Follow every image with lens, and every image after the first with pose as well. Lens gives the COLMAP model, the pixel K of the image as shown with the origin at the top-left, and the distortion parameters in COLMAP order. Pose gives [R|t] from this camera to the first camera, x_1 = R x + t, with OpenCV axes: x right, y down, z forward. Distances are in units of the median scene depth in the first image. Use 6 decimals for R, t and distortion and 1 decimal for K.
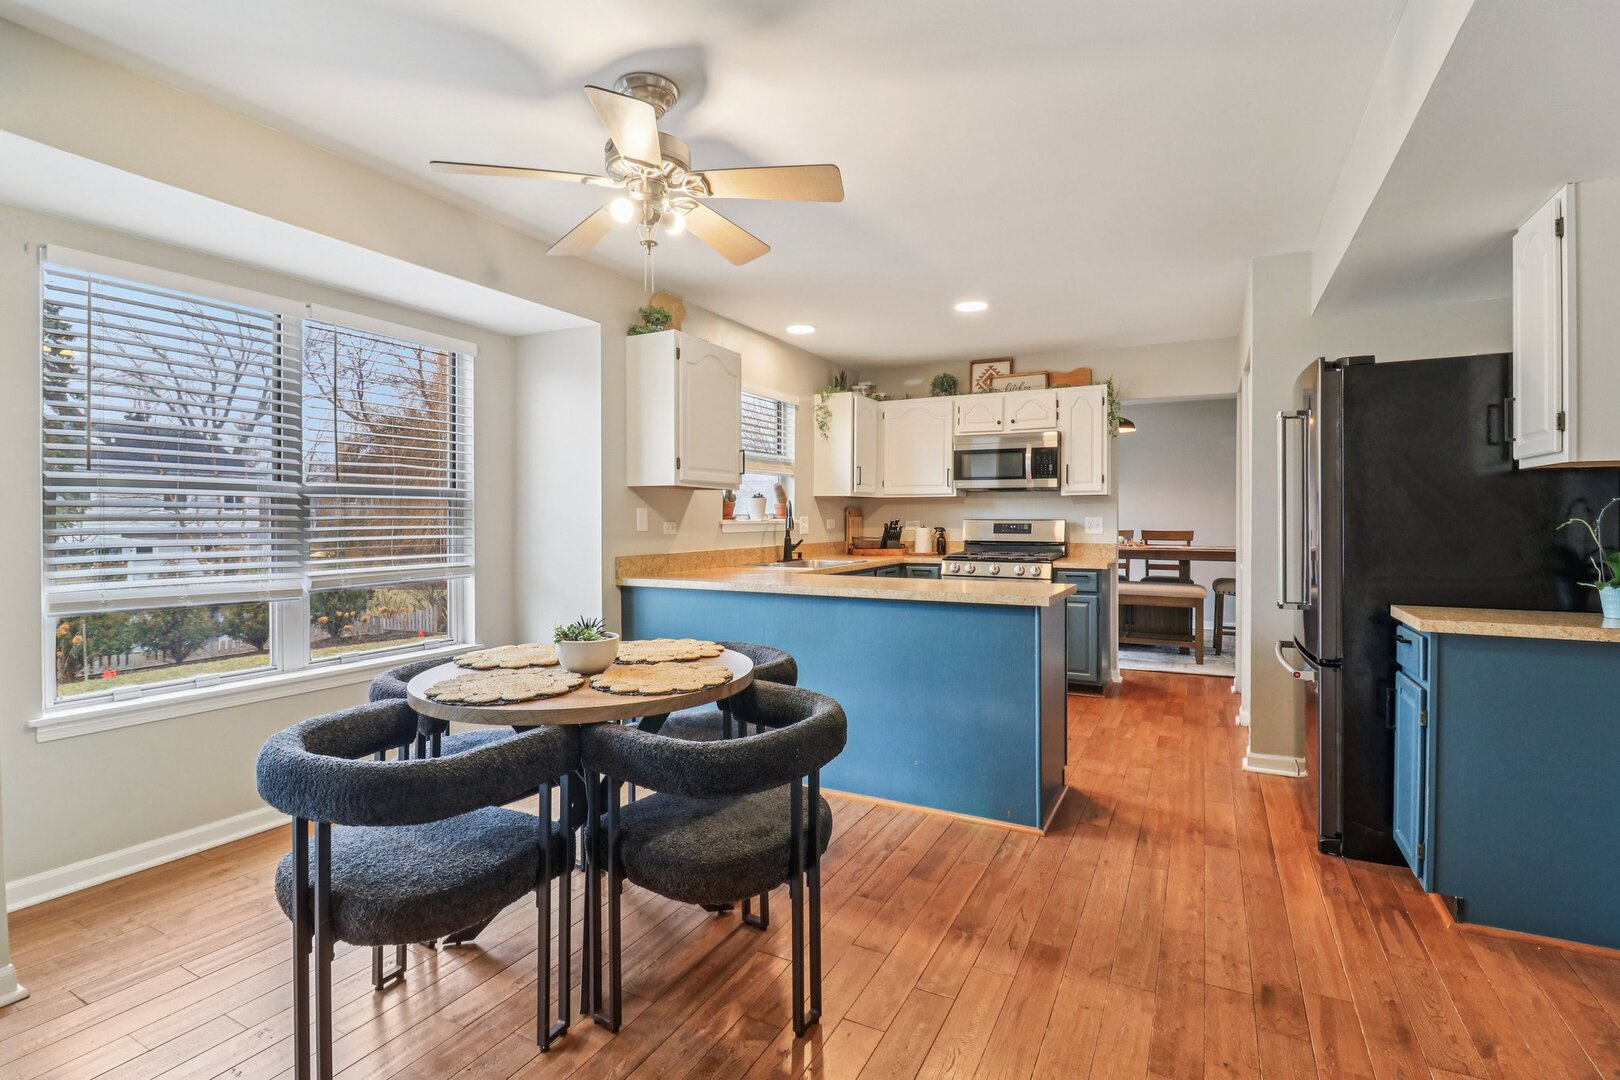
lens RADIAL K [[758.0, 0, 809.8], [0, 758.0, 526.0], [0, 0, 1]] dist [0.000758, -0.000288]
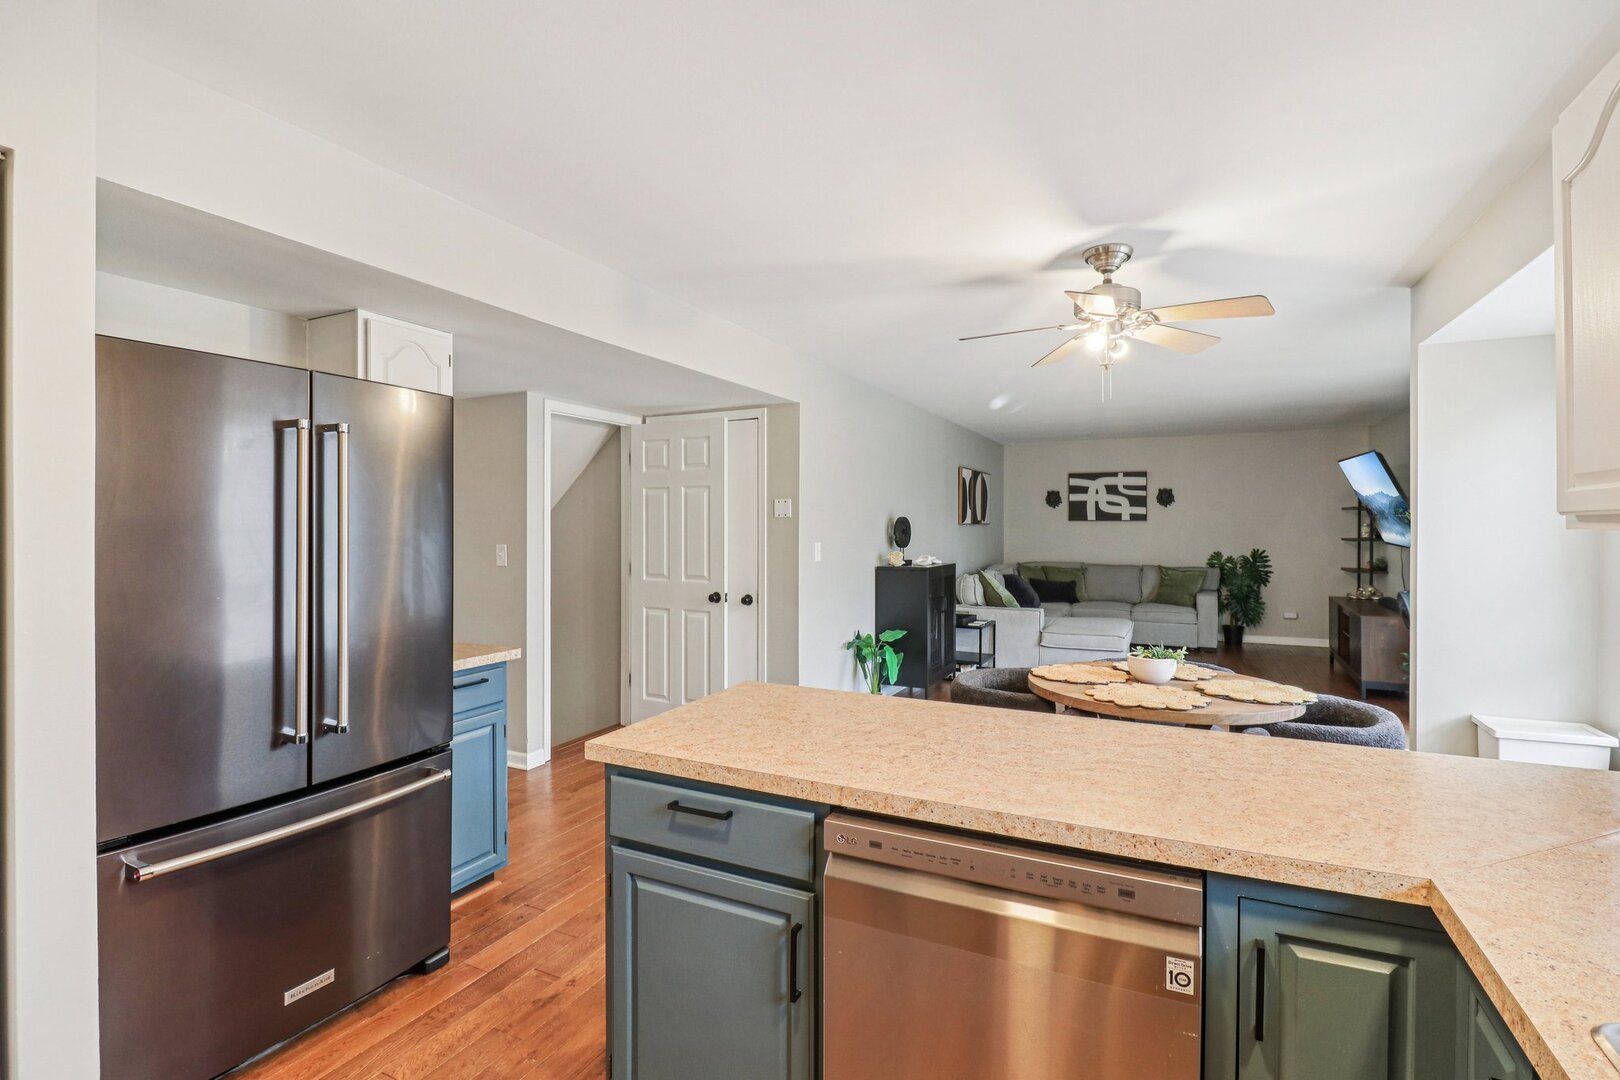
lens RADIAL K [[758.0, 0, 809.8], [0, 758.0, 526.0], [0, 0, 1]] dist [0.000758, -0.000288]
pose [[-0.999724, -0.000249, -0.023509, 0.134339], [-0.000524, 0.999931, 0.011709, -0.039452], [0.023504, 0.011718, -0.999655, 0.907573]]
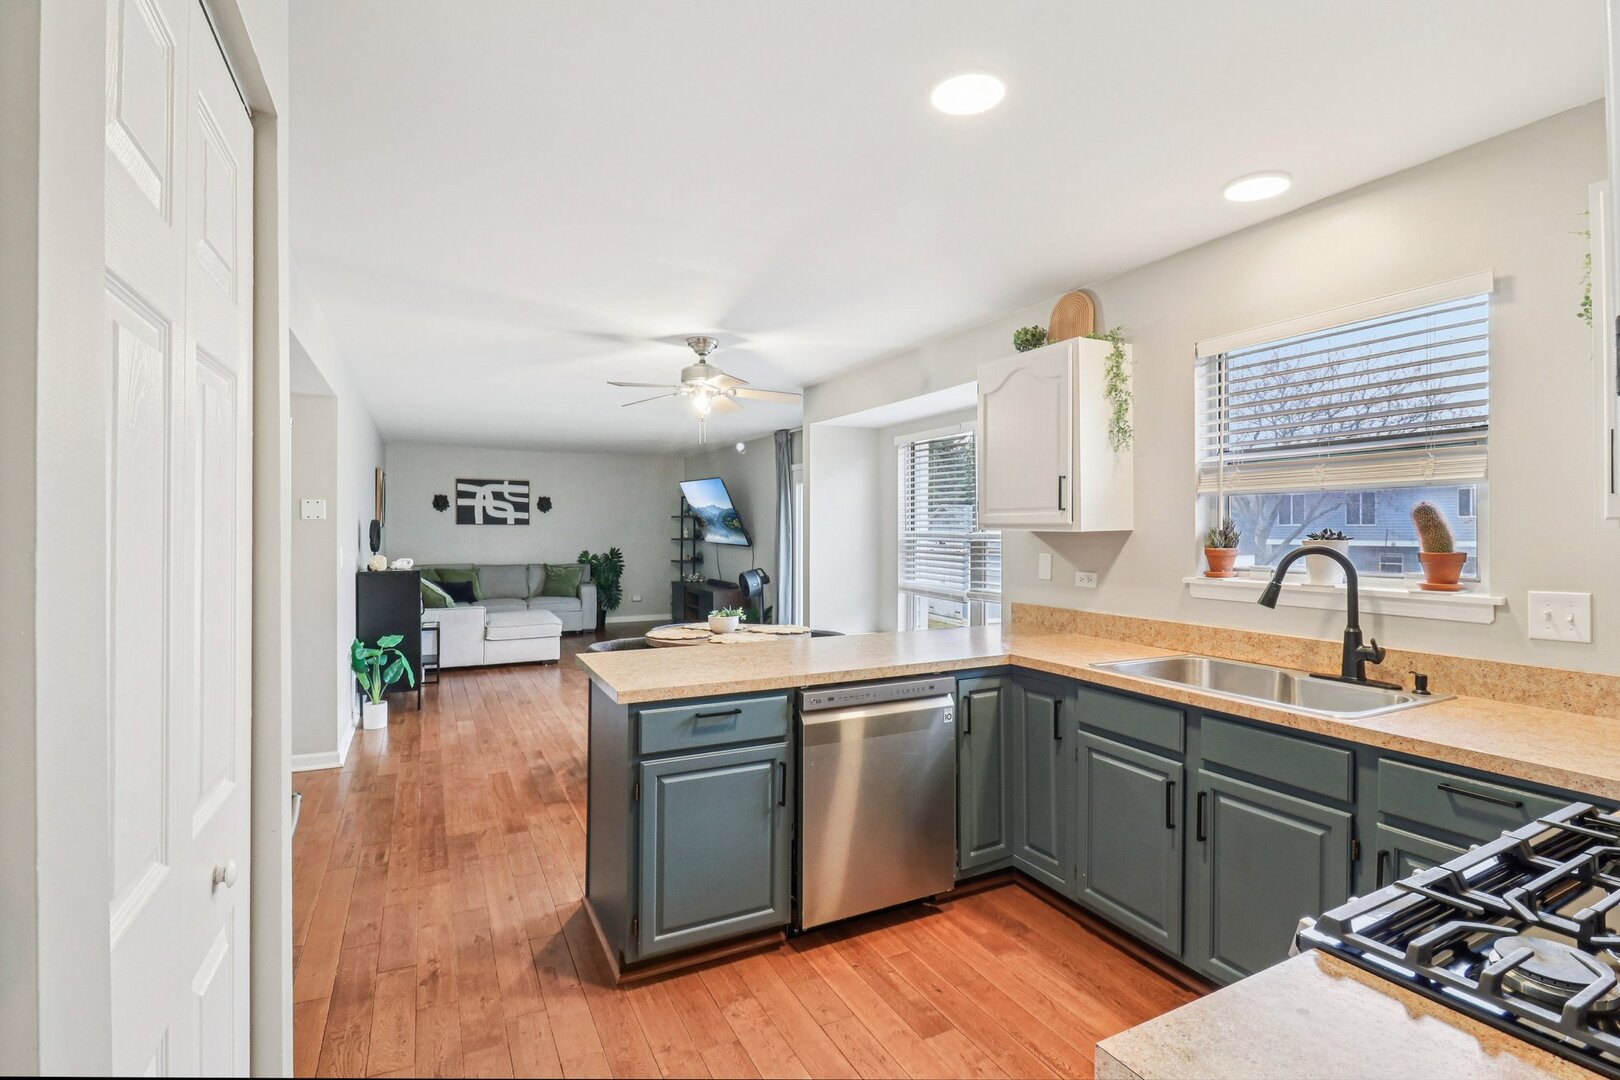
lens RADIAL K [[758.0, 0, 809.8], [0, 758.0, 526.0], [0, 0, 1]] dist [0.000758, -0.000288]
pose [[-0.580634, -0.005179, -0.814148, 0.475537], [-0.010844, 0.999940, 0.001373, -0.038904], [0.814092, 0.009626, -0.580656, 0.919092]]
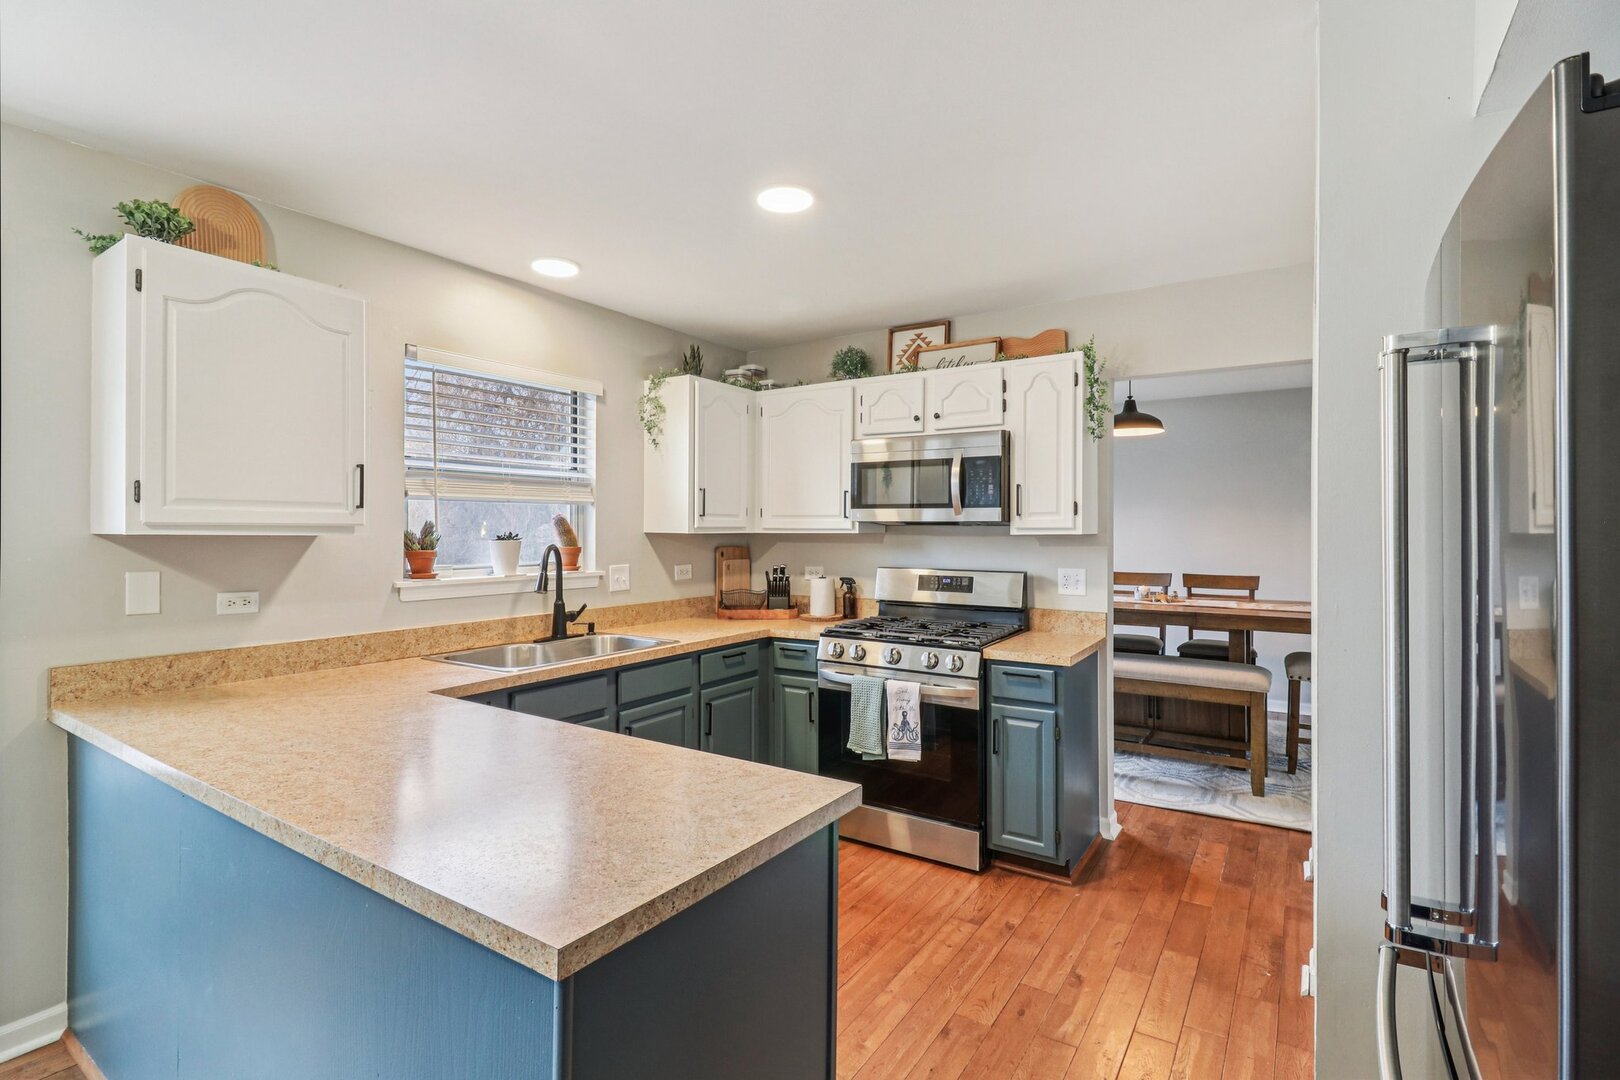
lens RADIAL K [[756.6, 0, 812.6], [0, 756.6, 531.1], [0, 0, 1]] dist [0.001269, -0.000004]
pose [[0.995112, 0.001891, -0.098735, 0.223165], [-0.002985, 0.999936, -0.010930, -0.034505], [0.098708, 0.011171, 0.995054, 0.358356]]
